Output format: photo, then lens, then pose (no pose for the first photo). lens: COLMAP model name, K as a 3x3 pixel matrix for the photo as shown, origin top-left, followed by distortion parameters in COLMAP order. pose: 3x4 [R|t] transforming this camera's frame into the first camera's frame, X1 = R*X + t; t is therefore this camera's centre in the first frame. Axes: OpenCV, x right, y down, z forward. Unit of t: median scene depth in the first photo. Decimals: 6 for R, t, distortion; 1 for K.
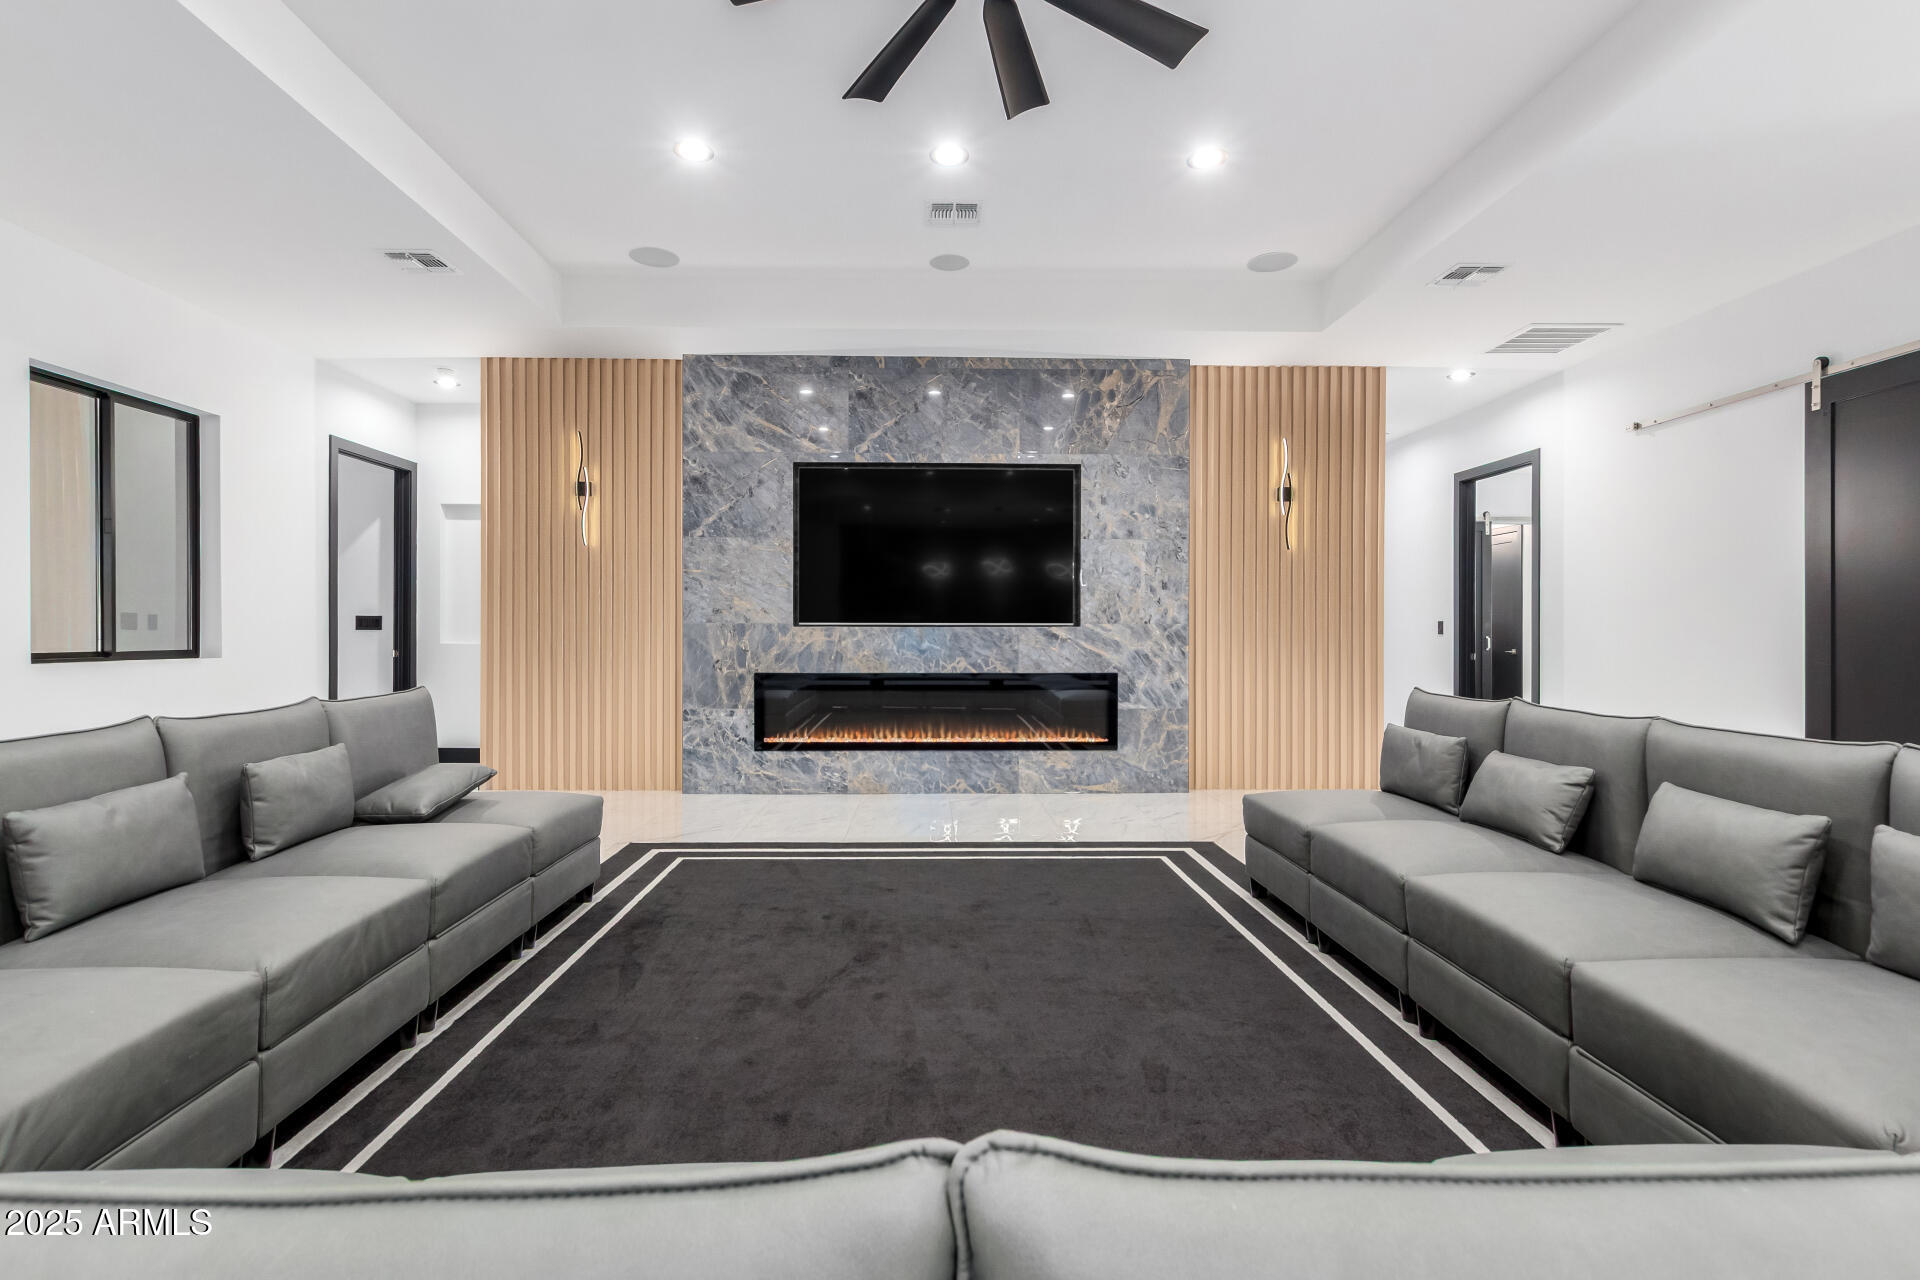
lens RADIAL K [[900.6, 0, 941.4], [0, 900.6, 635.8], [0, 0, 1]] dist [0.013266, 0.000688]
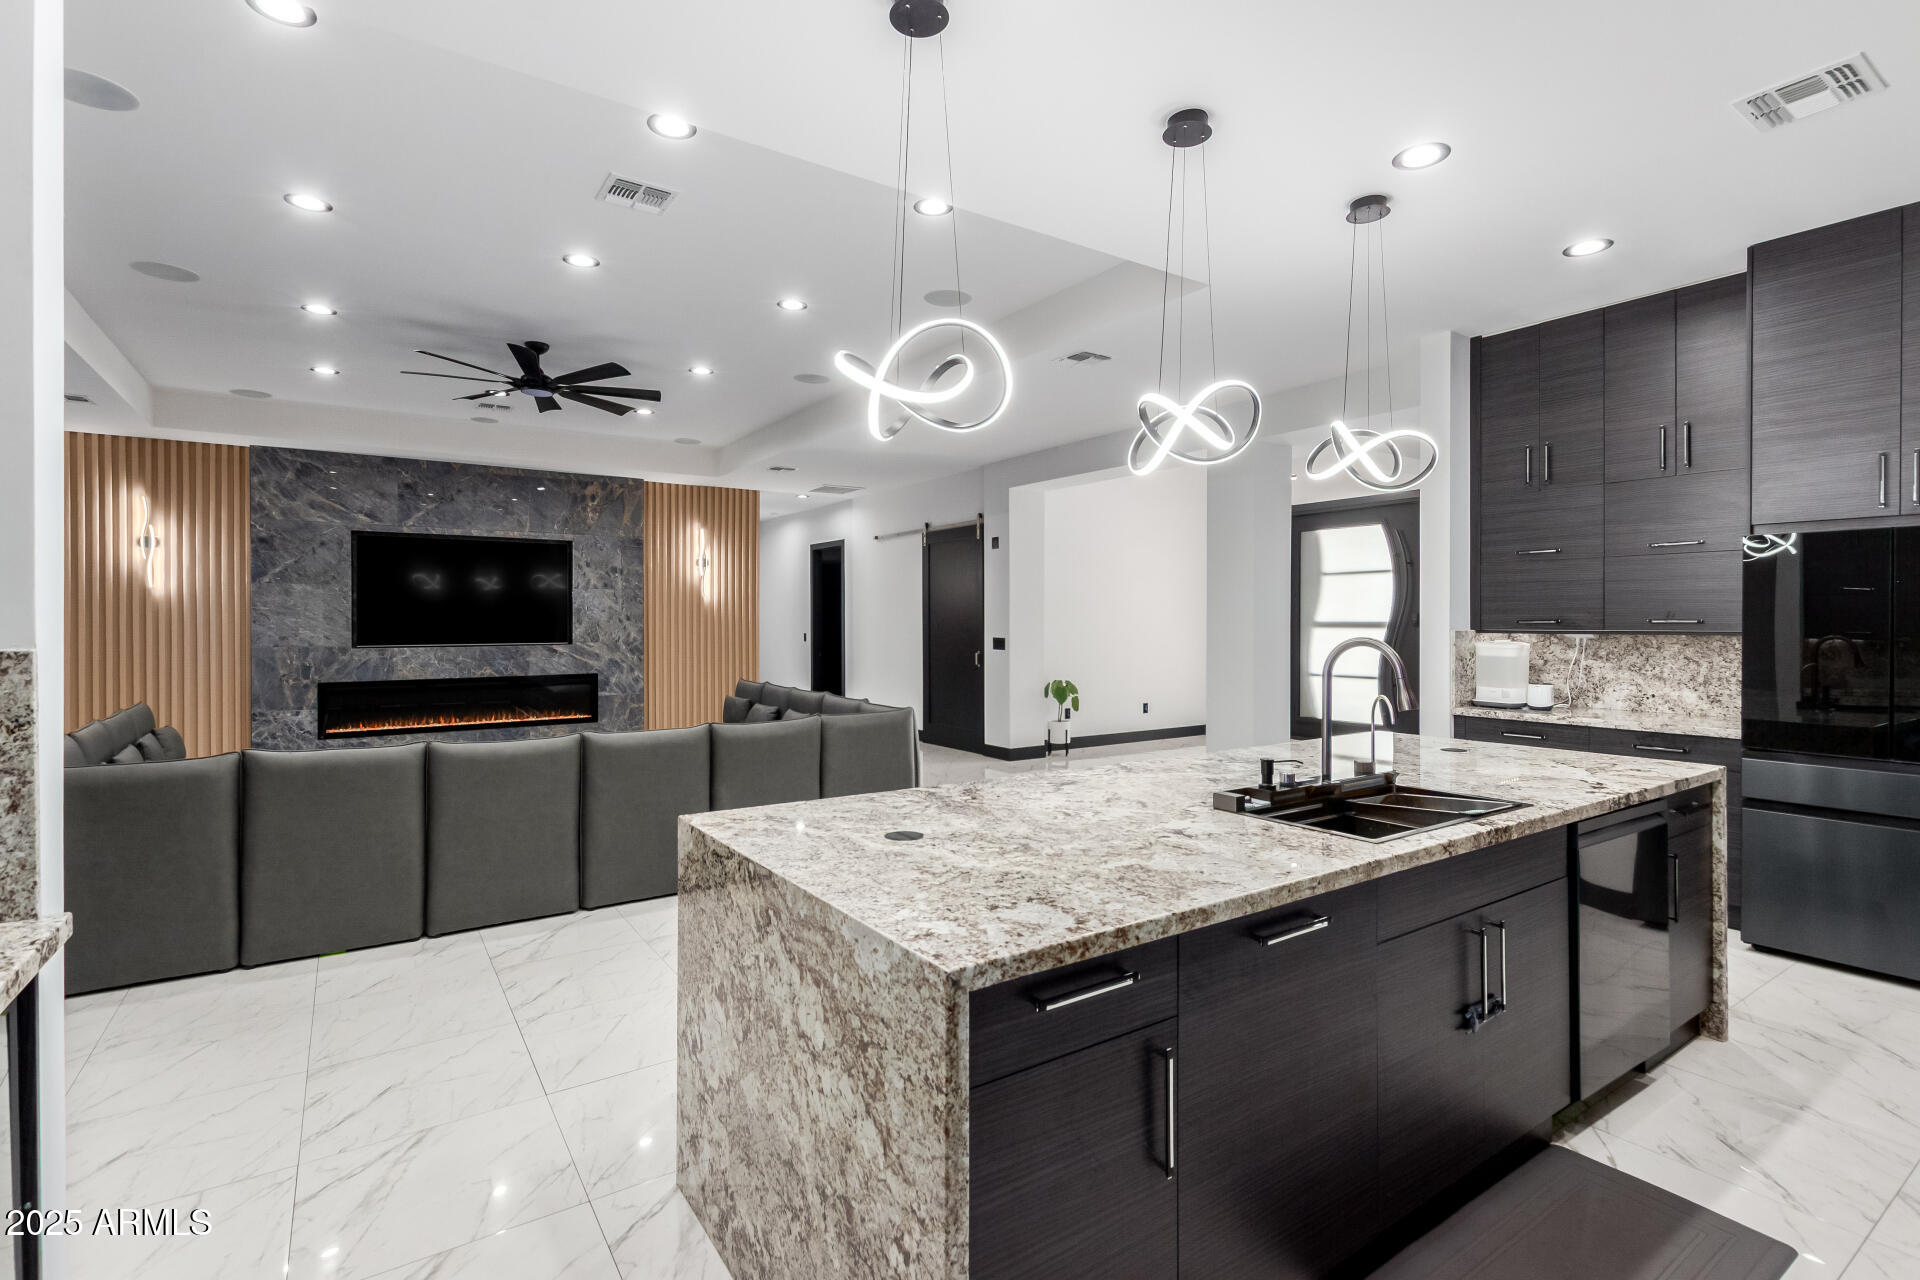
lens RADIAL K [[900.6, 0, 944.3], [0, 900.6, 620.8], [0, 0, 1]] dist [0.013266, 0.000688]
pose [[0.844697, -0.004580, 0.535225, -0.139884], [0.005332, 0.999986, 0.000142, -0.048168], [-0.535218, 0.002734, 0.844710, -0.671457]]
